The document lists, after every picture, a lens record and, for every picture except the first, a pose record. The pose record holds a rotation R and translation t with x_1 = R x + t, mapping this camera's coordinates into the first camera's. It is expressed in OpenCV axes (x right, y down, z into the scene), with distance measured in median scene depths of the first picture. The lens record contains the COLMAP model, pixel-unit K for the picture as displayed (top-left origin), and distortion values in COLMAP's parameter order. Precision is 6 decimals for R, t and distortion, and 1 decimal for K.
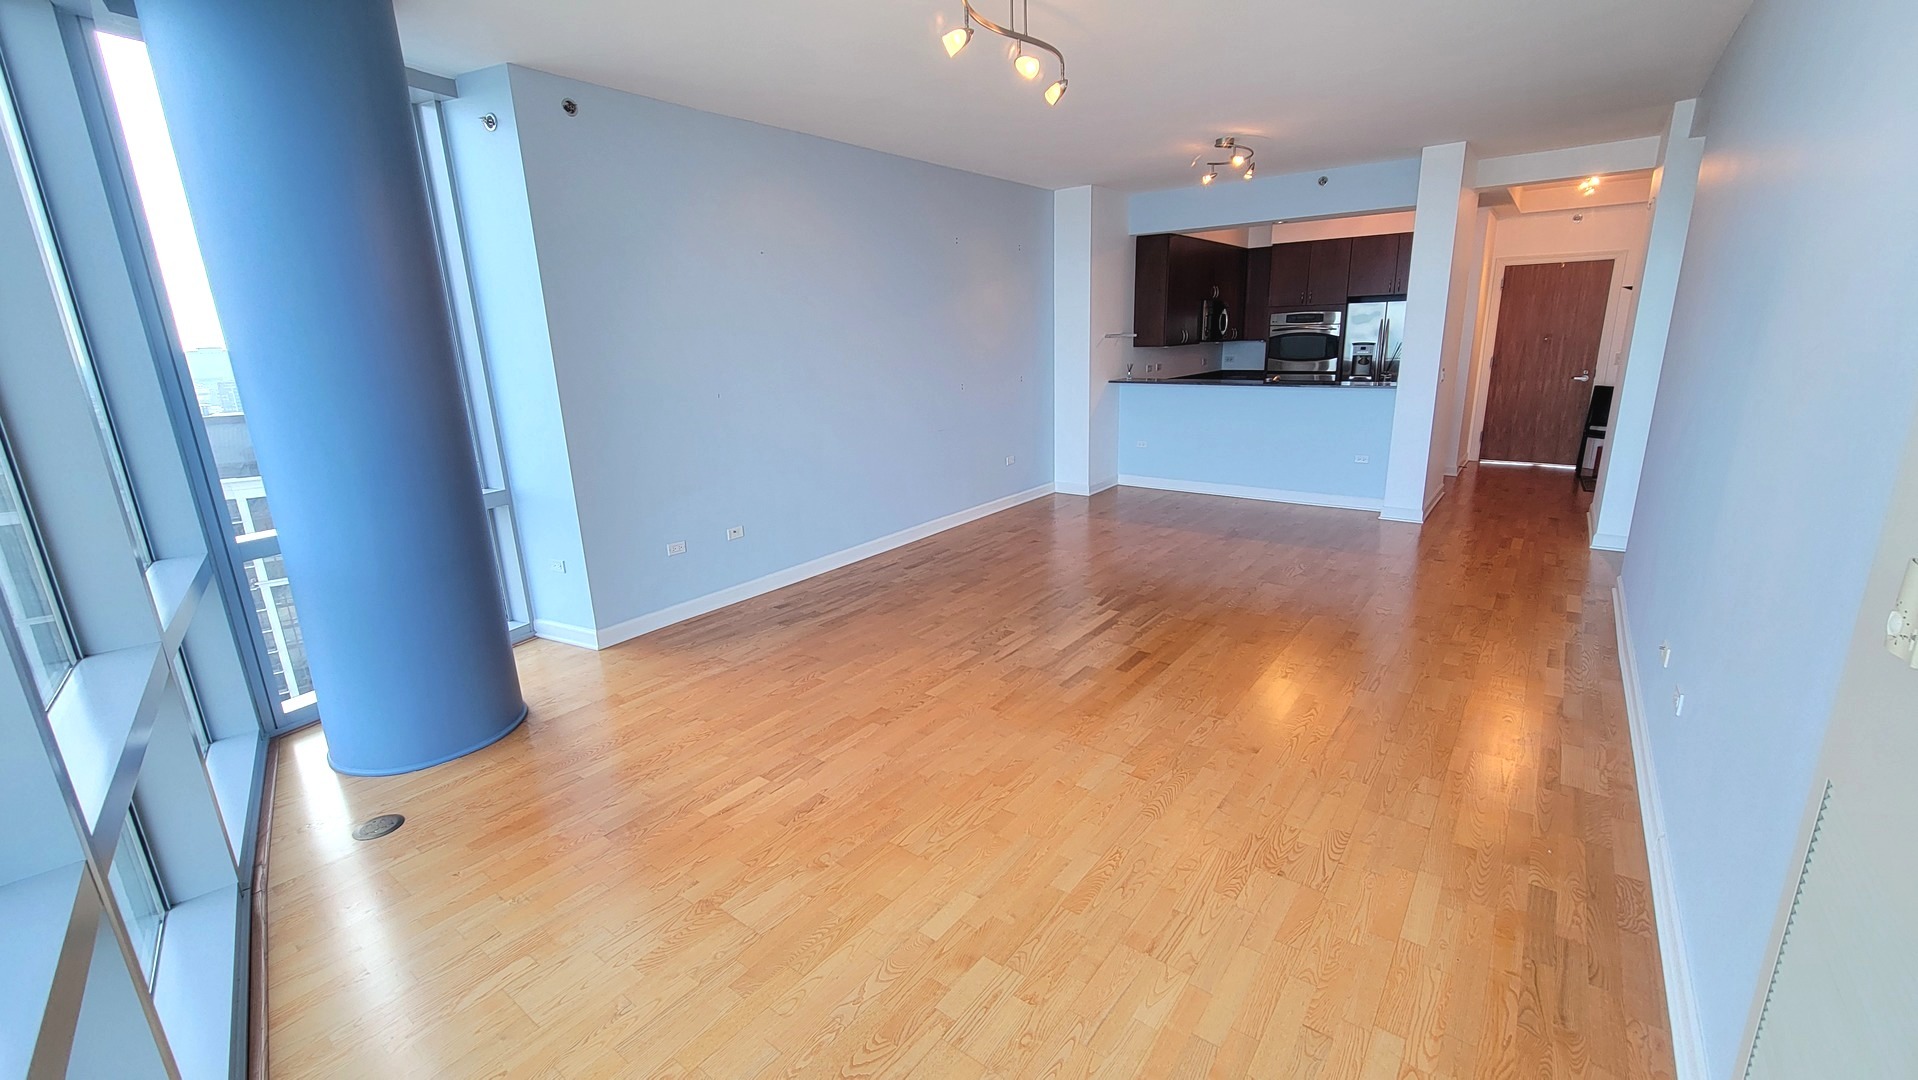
lens RADIAL K [[777.9, 0, 966.1], [0, 777.9, 537.8], [0, 0, 1]] dist [-0.001214, -0.000002]
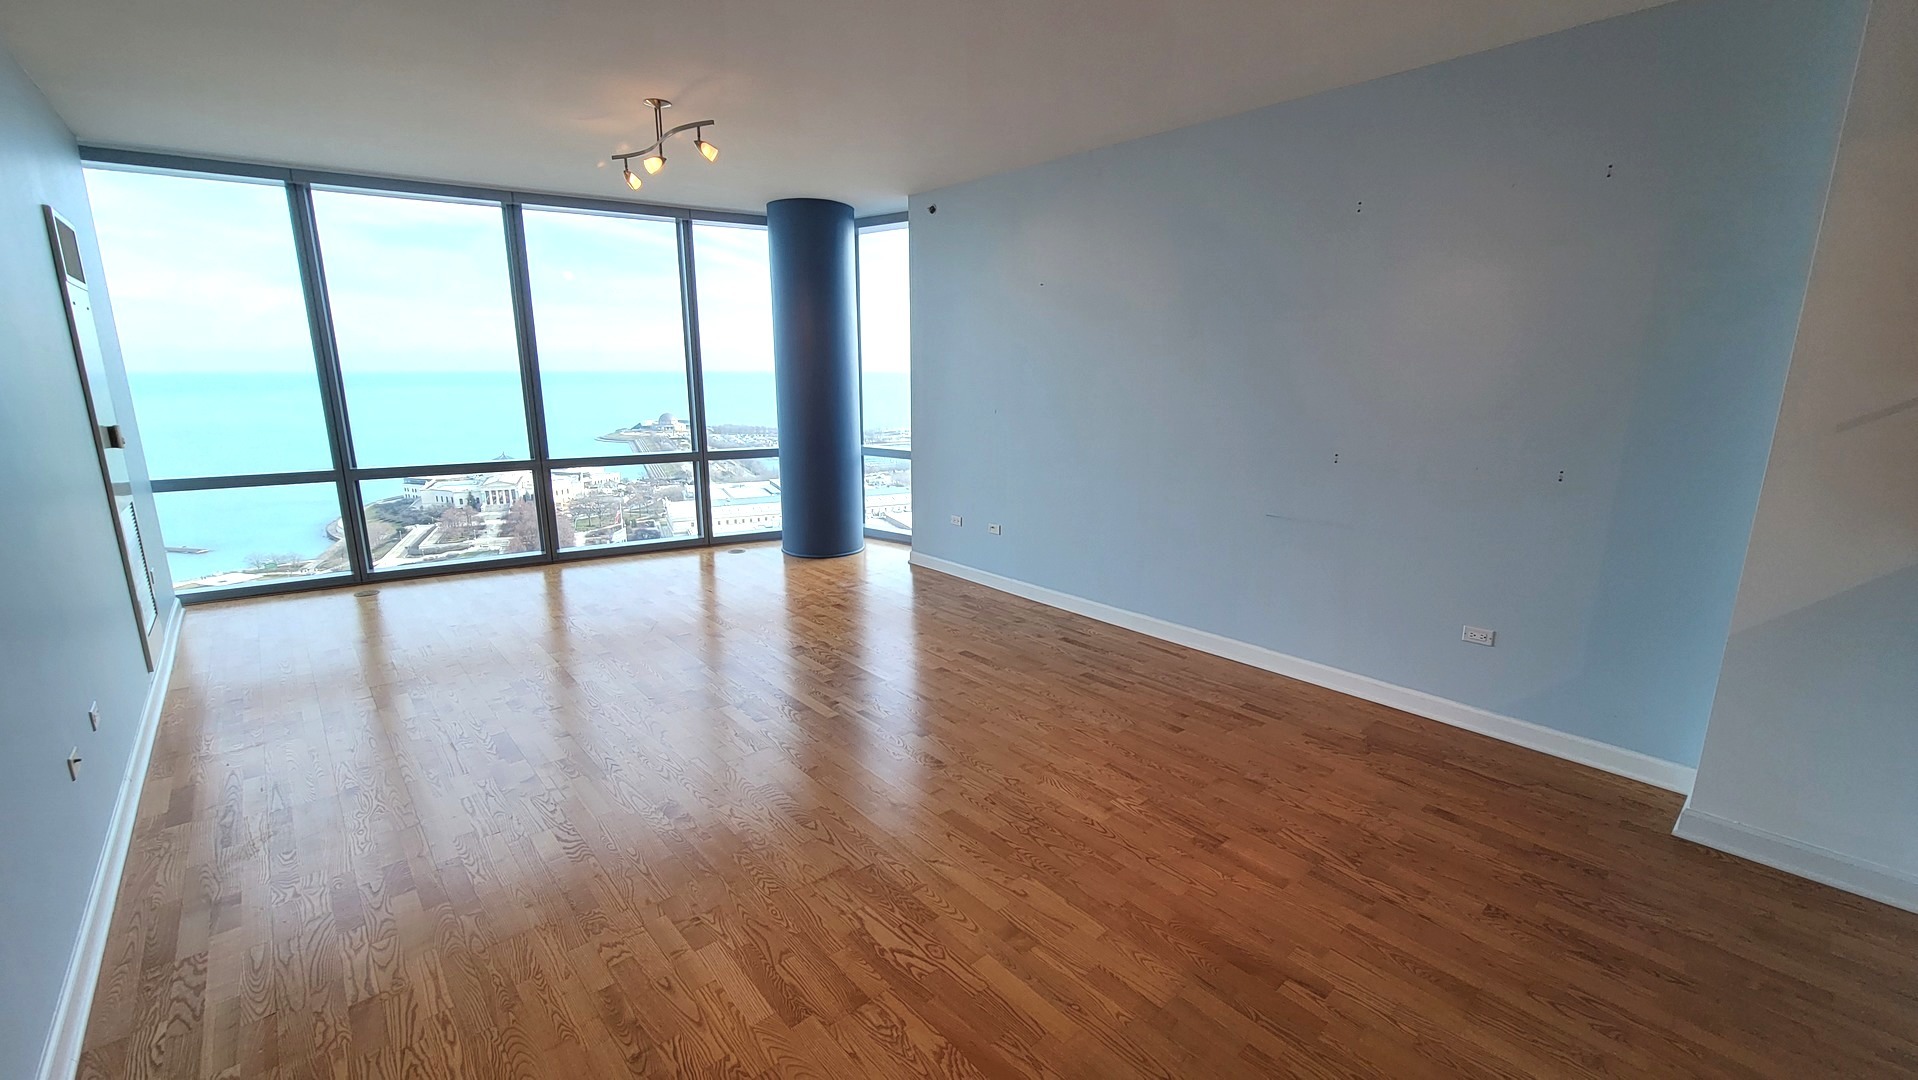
lens RADIAL K [[777.9, 0, 966.1], [0, 777.9, 537.8], [0, 0, 1]] dist [-0.001214, -0.000002]
pose [[-0.192153, 0.237062, -0.952302, 0.801316], [-0.251996, 0.925928, 0.281344, -0.302617], [0.948459, 0.294038, -0.118181, 1.066610]]
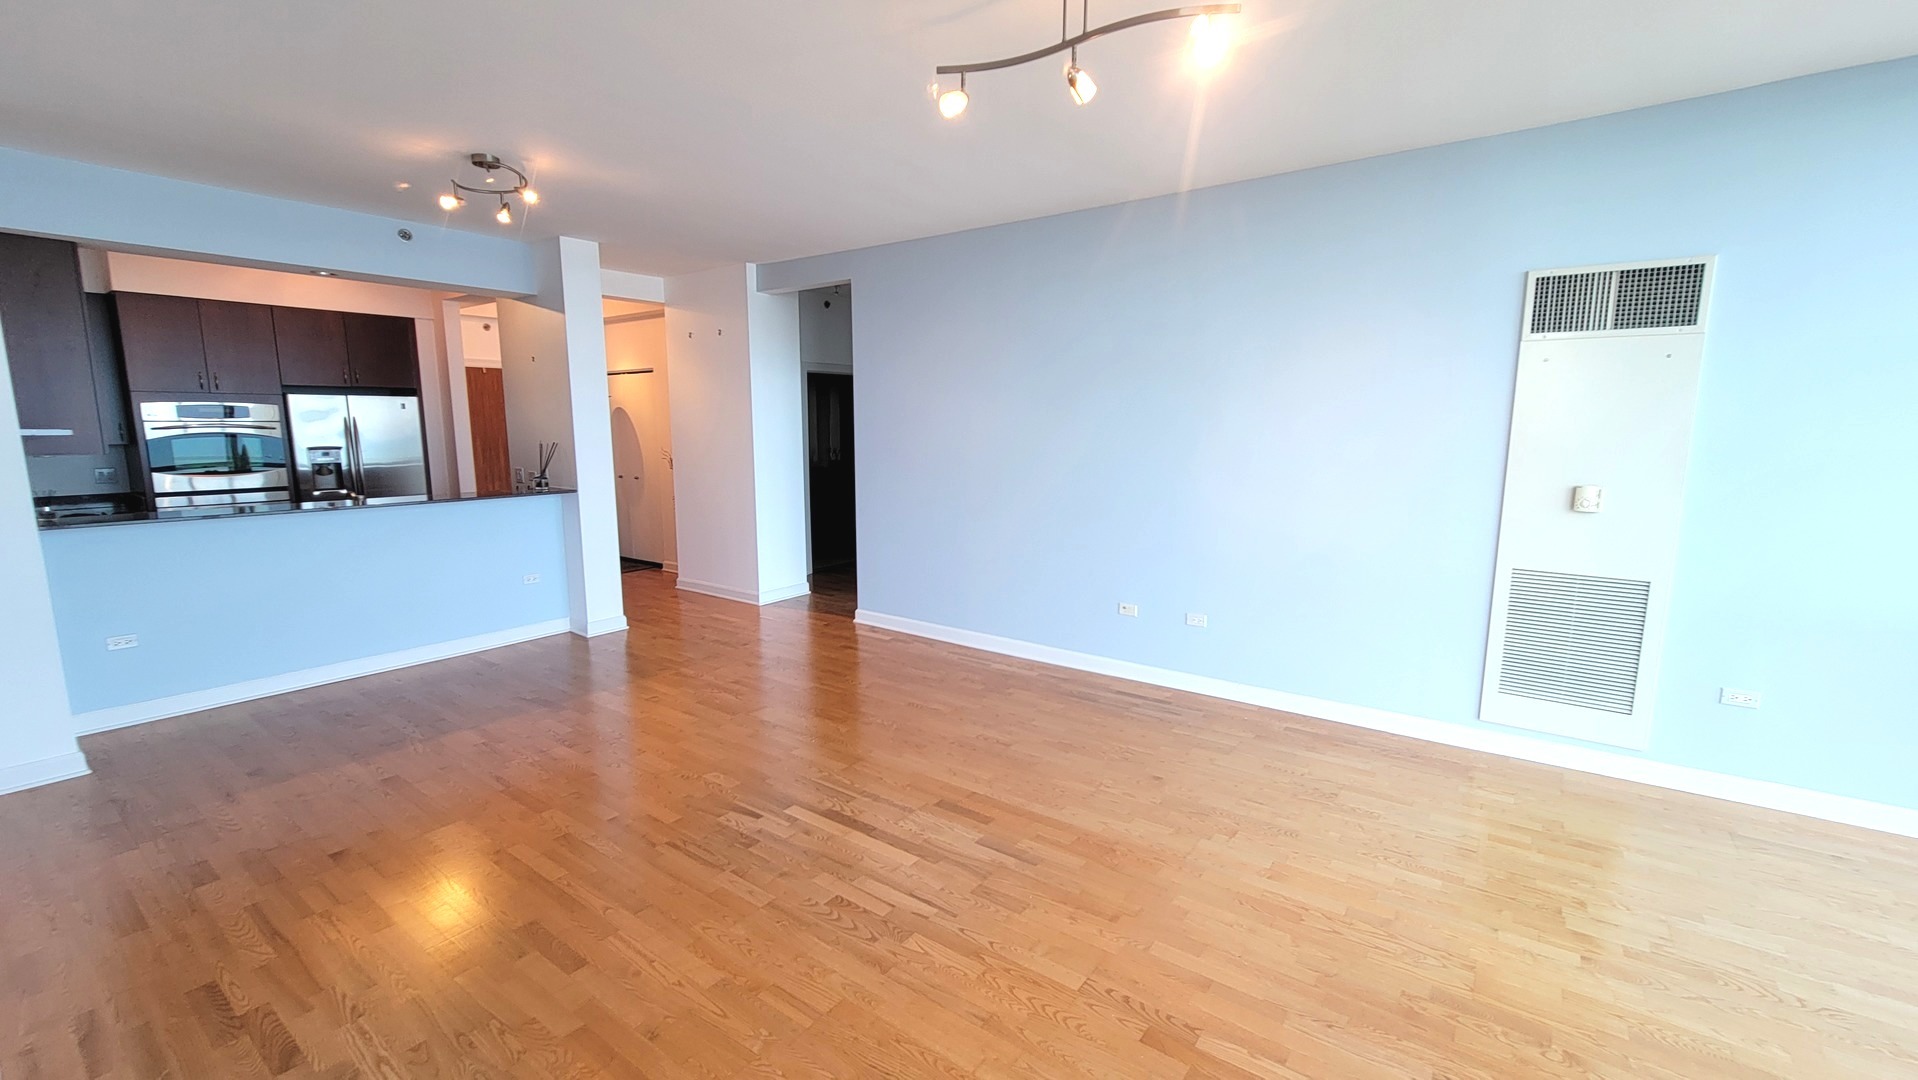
lens RADIAL K [[777.9, 0, 966.1], [0, 777.9, 537.8], [0, 0, 1]] dist [-0.001214, -0.000002]
pose [[-0.015640, -0.122155, 0.992388, -0.440660], [0.254494, 0.959336, 0.122098, -0.170866], [-0.966948, 0.254466, 0.016084, 0.703250]]
